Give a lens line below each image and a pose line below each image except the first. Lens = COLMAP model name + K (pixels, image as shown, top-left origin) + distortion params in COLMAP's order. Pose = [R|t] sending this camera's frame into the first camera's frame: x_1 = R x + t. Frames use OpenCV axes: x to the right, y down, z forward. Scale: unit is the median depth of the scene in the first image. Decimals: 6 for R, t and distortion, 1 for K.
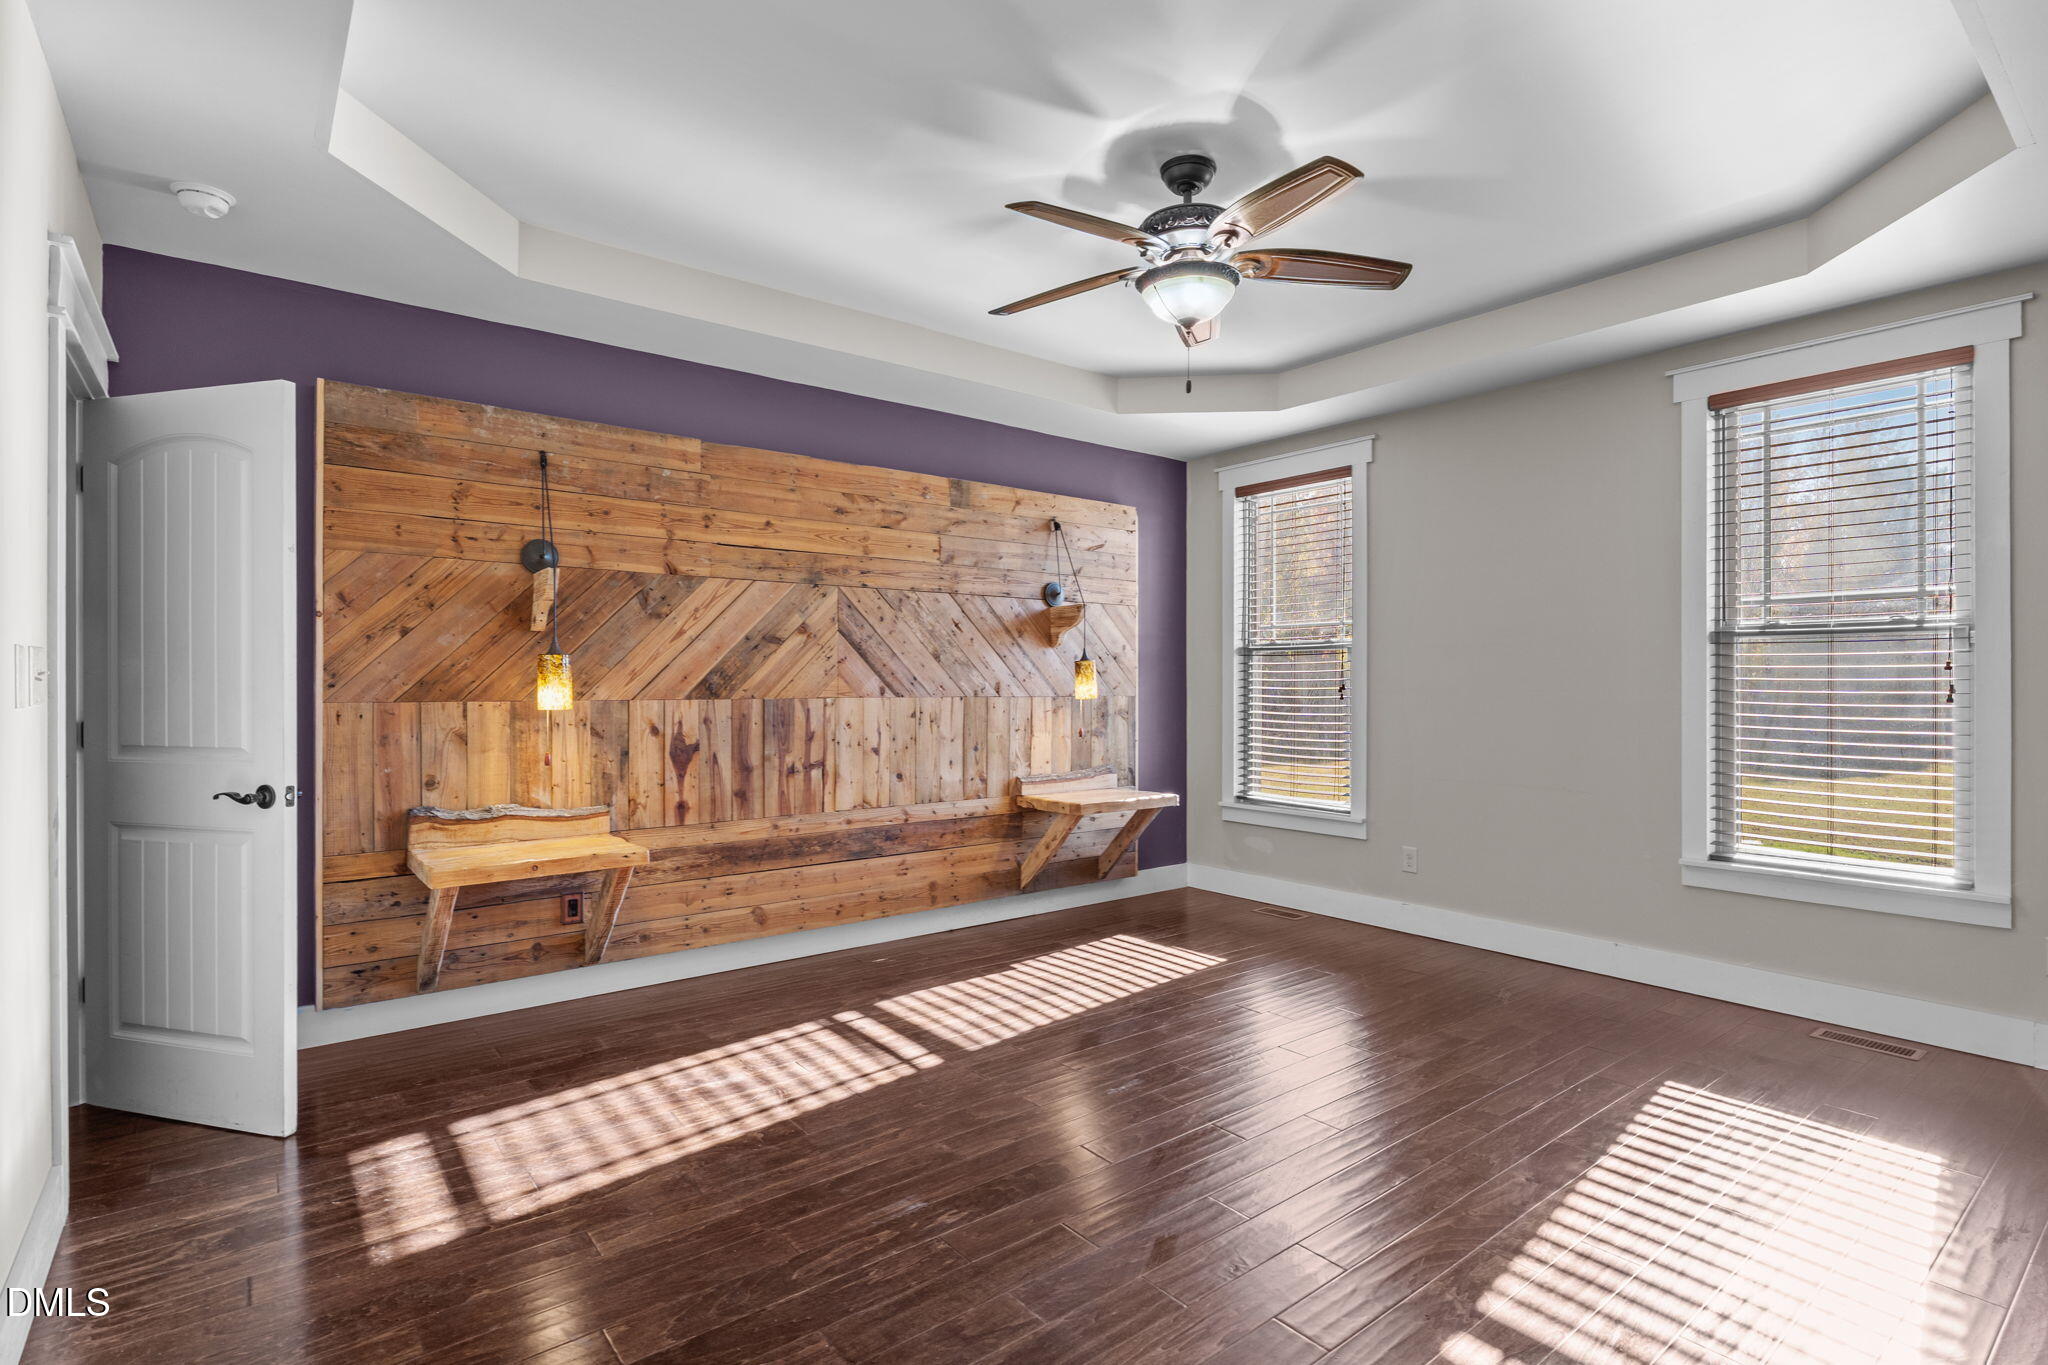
lens RADIAL K [[996.0, 0, 1030.6], [0, 996.0, 675.7], [0, 0, 1]] dist [-0.016084, -0.000243]
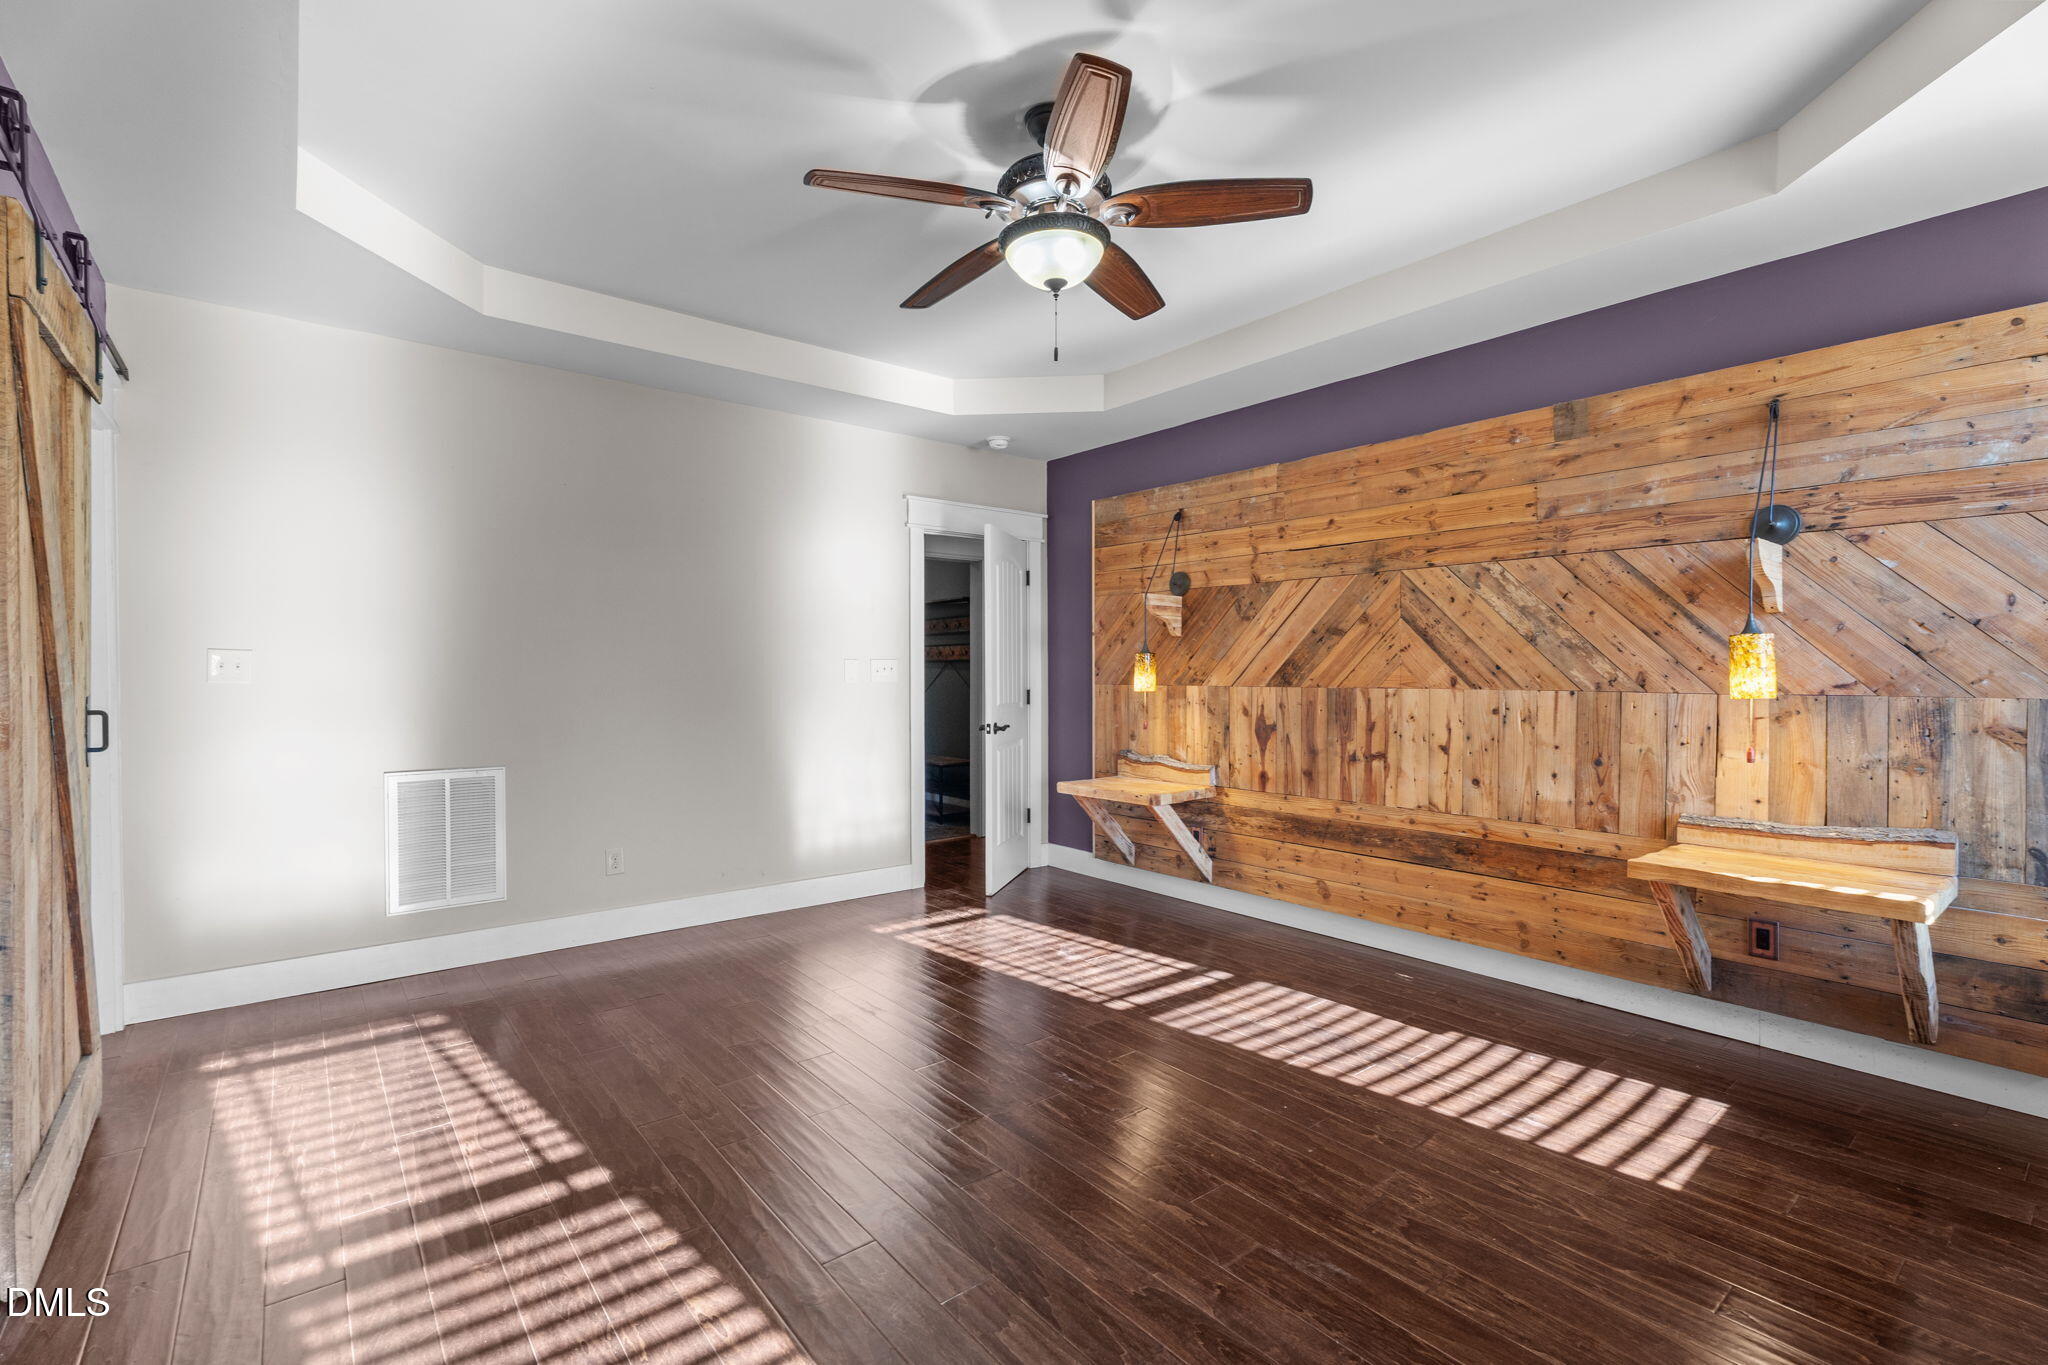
lens RADIAL K [[916.1, 0, 1023.9], [0, 916.1, 676.7], [0, 0, 1]] dist [-0.001205, 0.000077]
pose [[0.004299, 0.003708, -0.999984, 0.715638], [0.007677, 0.999964, 0.003741, 0.005444], [0.999961, -0.007693, 0.004270, 0.674633]]
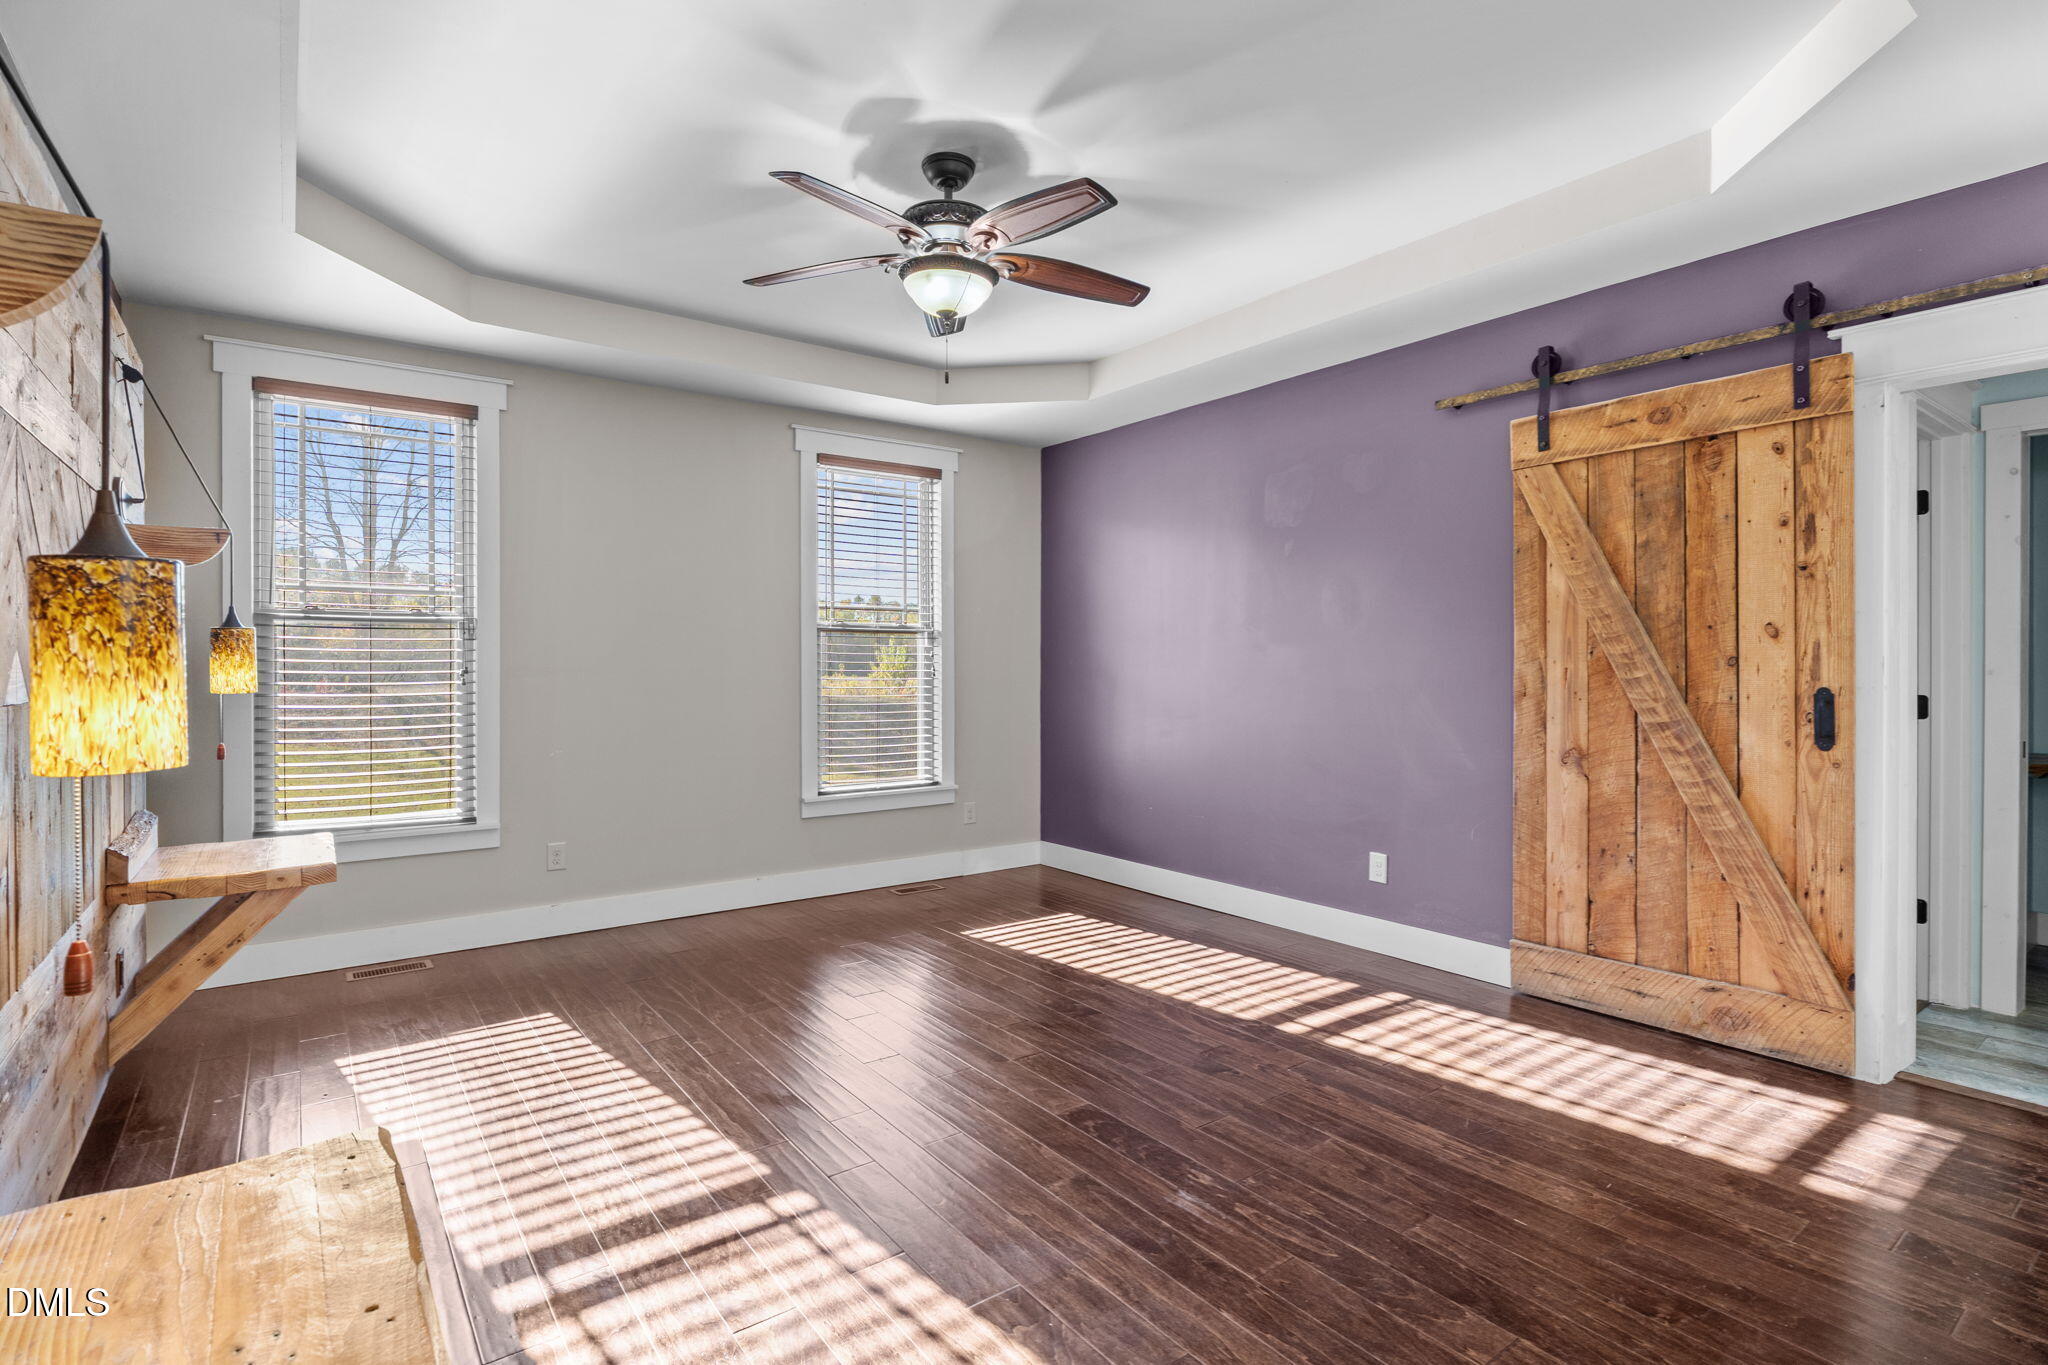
lens RADIAL K [[975.3, 0, 1029.2], [0, 975.3, 678.3], [0, 0, 1]] dist [-0.013510, 0.000360]
pose [[0.030753, -0.010949, 0.999467, -0.592489], [-0.006961, 0.999913, 0.011168, 0.005255], [-0.999503, -0.007300, 0.030674, 0.615792]]
